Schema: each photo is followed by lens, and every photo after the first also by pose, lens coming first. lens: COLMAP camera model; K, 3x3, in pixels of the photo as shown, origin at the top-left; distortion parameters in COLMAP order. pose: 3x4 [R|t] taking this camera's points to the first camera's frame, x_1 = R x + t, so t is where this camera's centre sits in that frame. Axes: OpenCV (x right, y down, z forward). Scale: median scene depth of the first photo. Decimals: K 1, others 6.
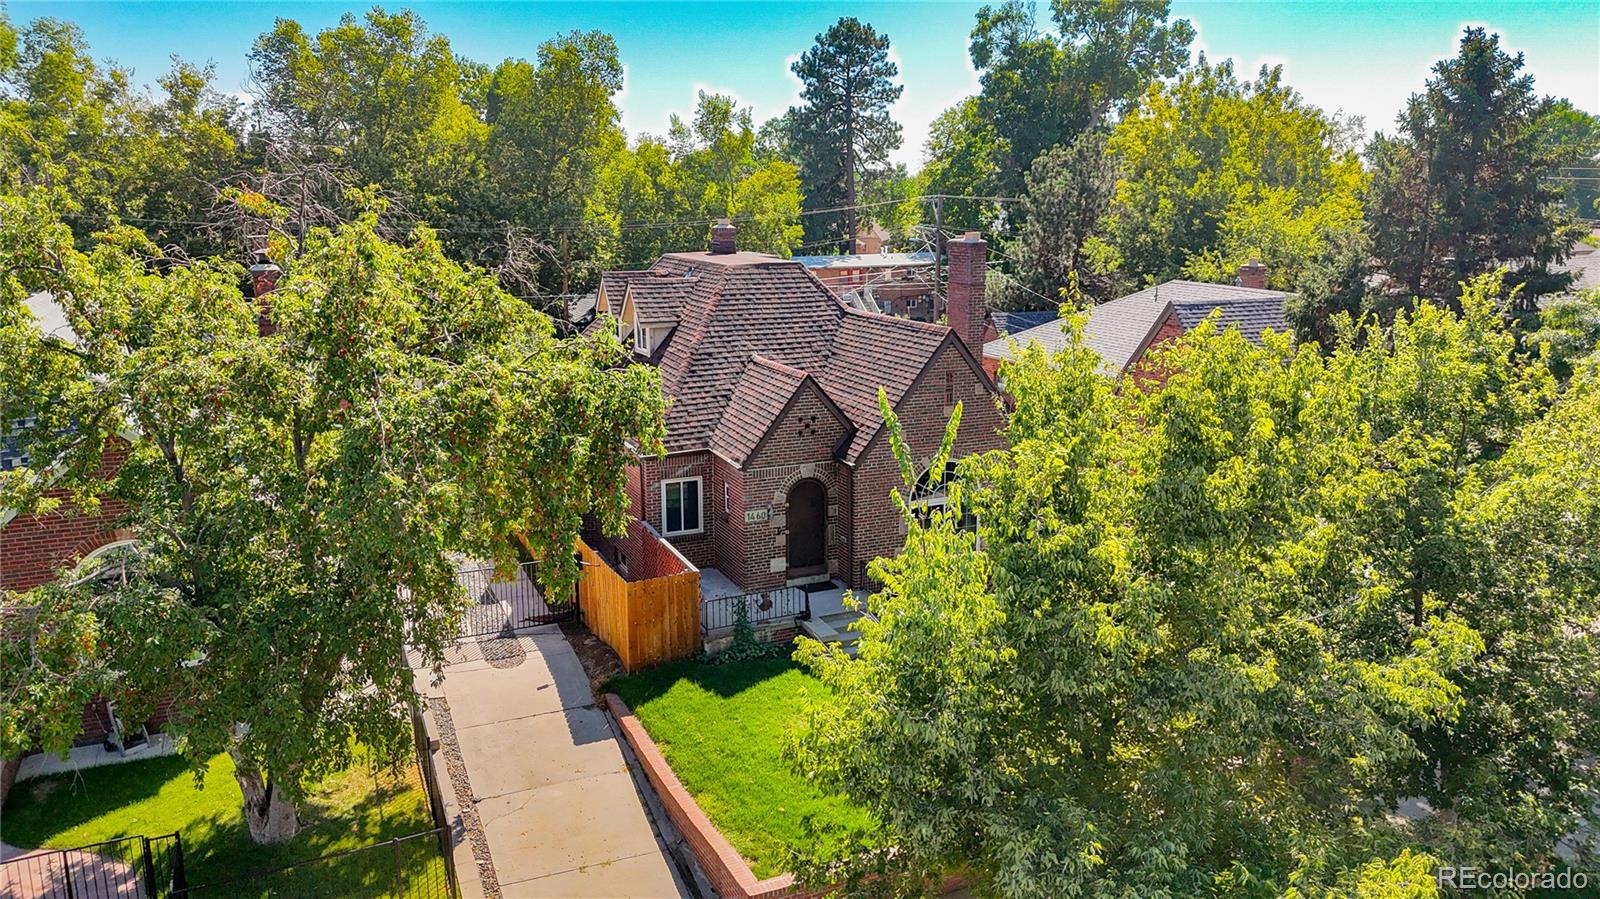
lens RADIAL K [[1178.4, 0, 802.6], [0, 1178.4, 453.0], [0, 0, 1]] dist [0.010643, -0.000136]
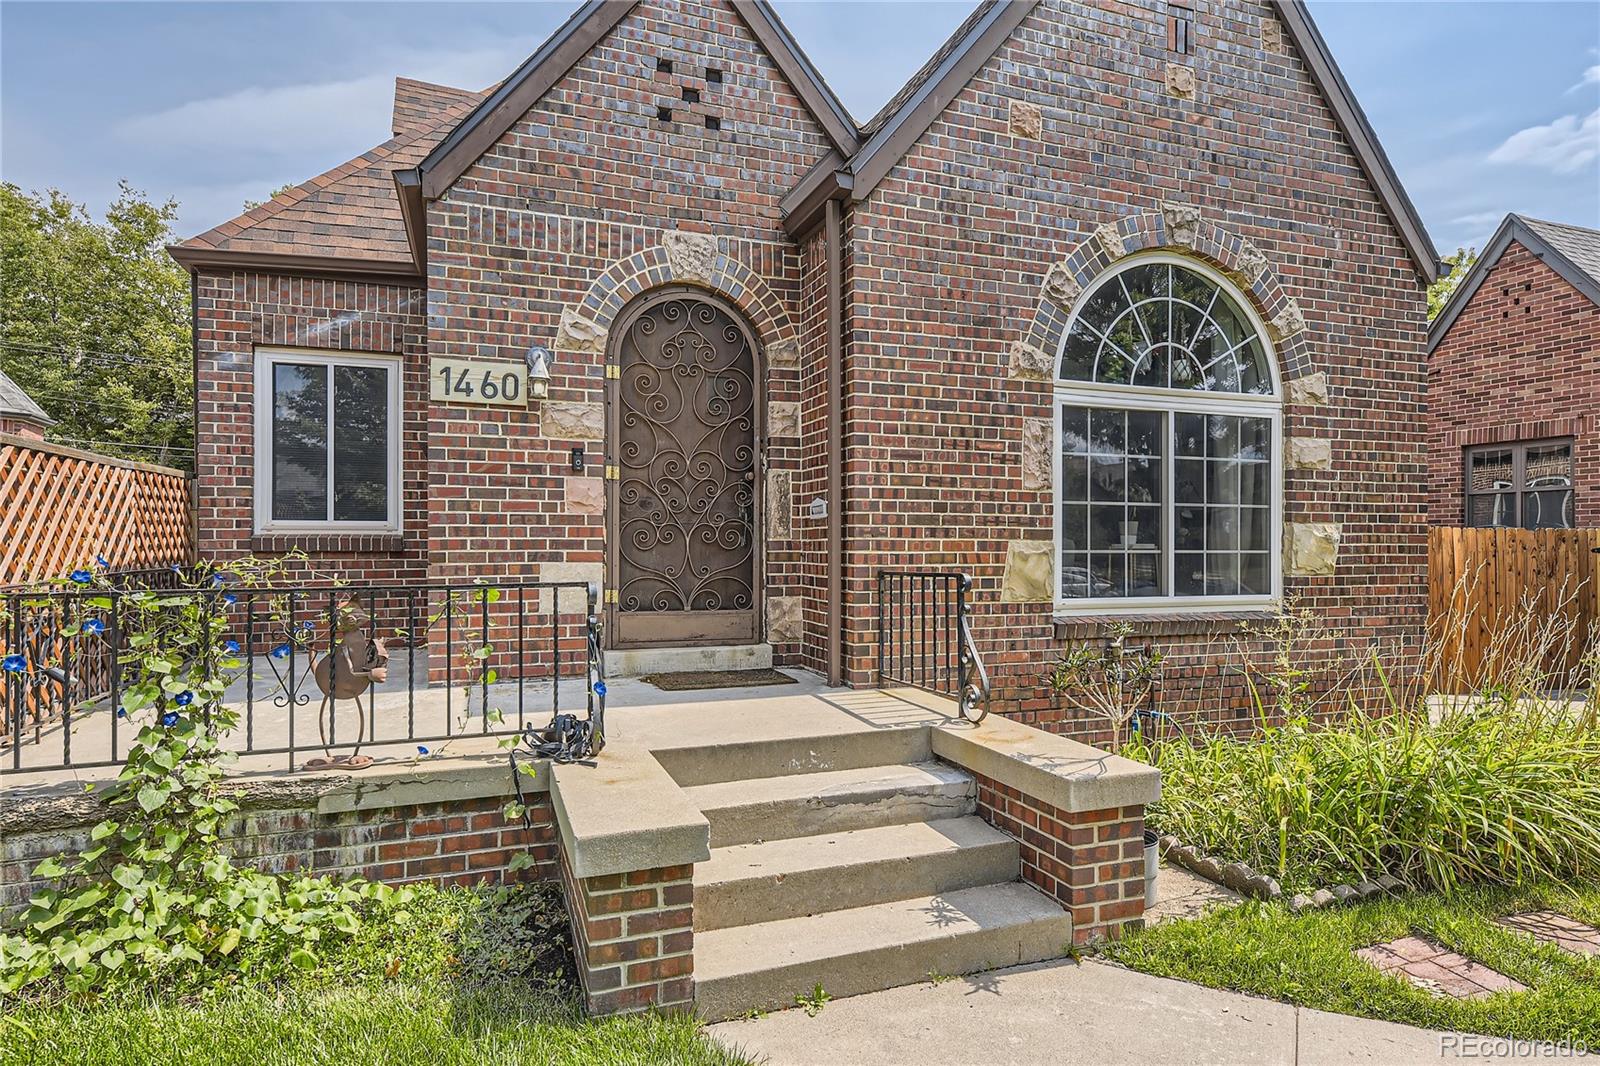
lens RADIAL K [[938.2, 0, 805.7], [0, 938.2, 537.6], [0, 0, 1]] dist [-0.001463, -0.000343]
pose [[0.998330, 0.005678, -0.057487, 0.044060], [-0.018136, 0.975646, -0.218599, 0.126577], [0.054846, 0.219276, 0.974120, 0.771070]]
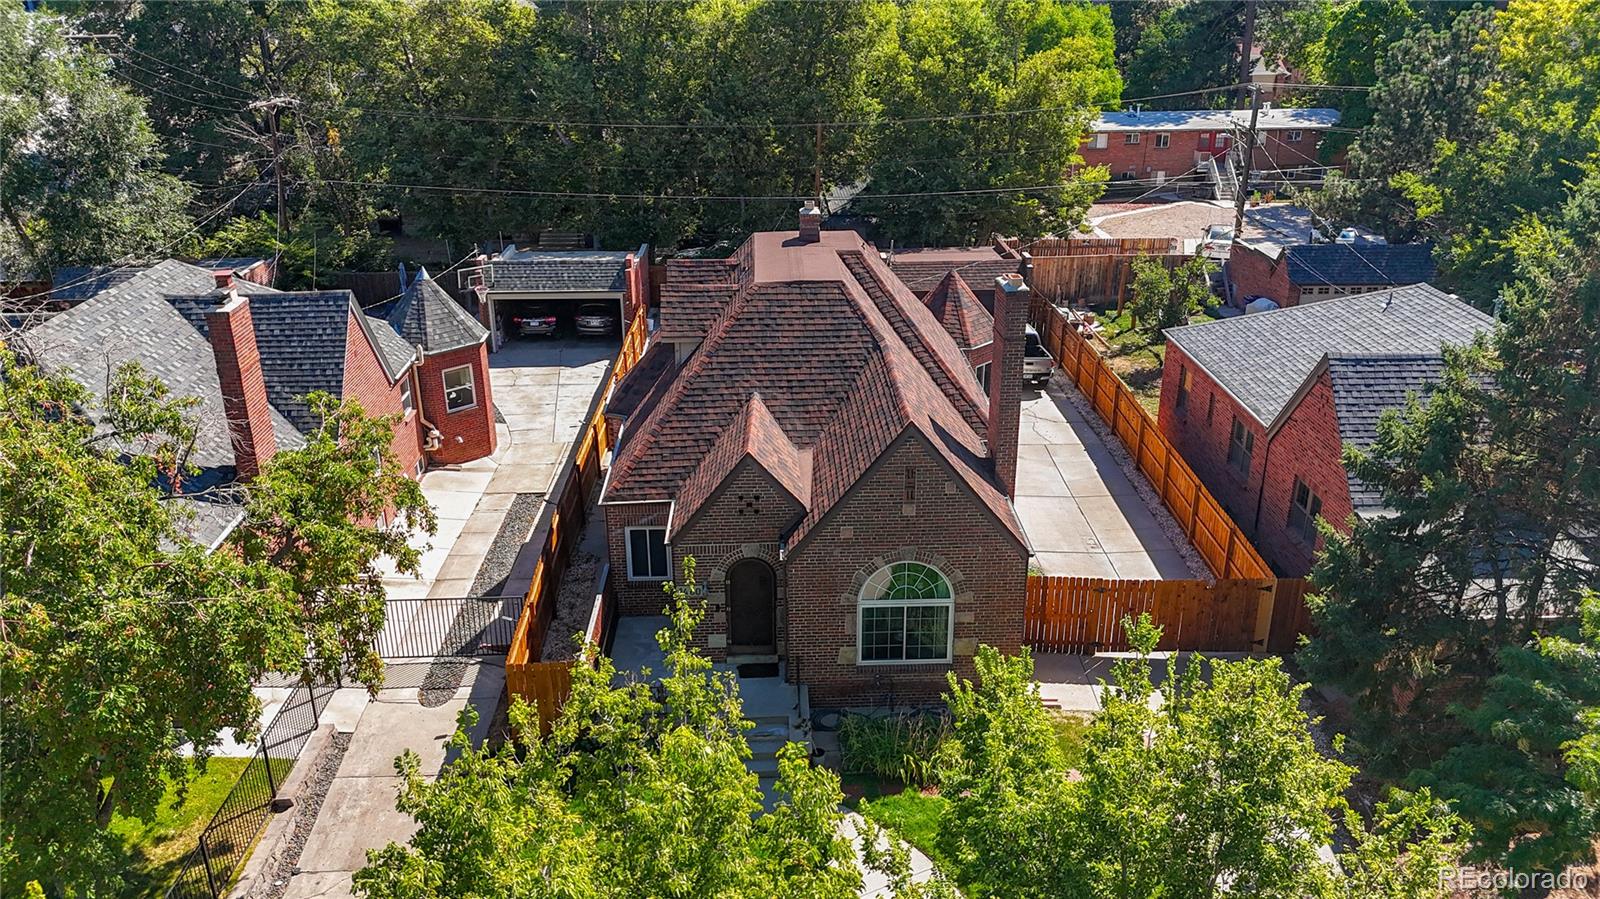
lens RADIAL K [[1178.4, 0, 800.2], [0, 1178.4, 443.6], [0, 0, 1]] dist [0.010643, -0.000136]
pose [[0.930438, 0.137687, -0.339599, 0.328939], [-0.080591, 0.980924, 0.176901, -0.224085], [0.357478, -0.137227, 0.923785, 0.174684]]
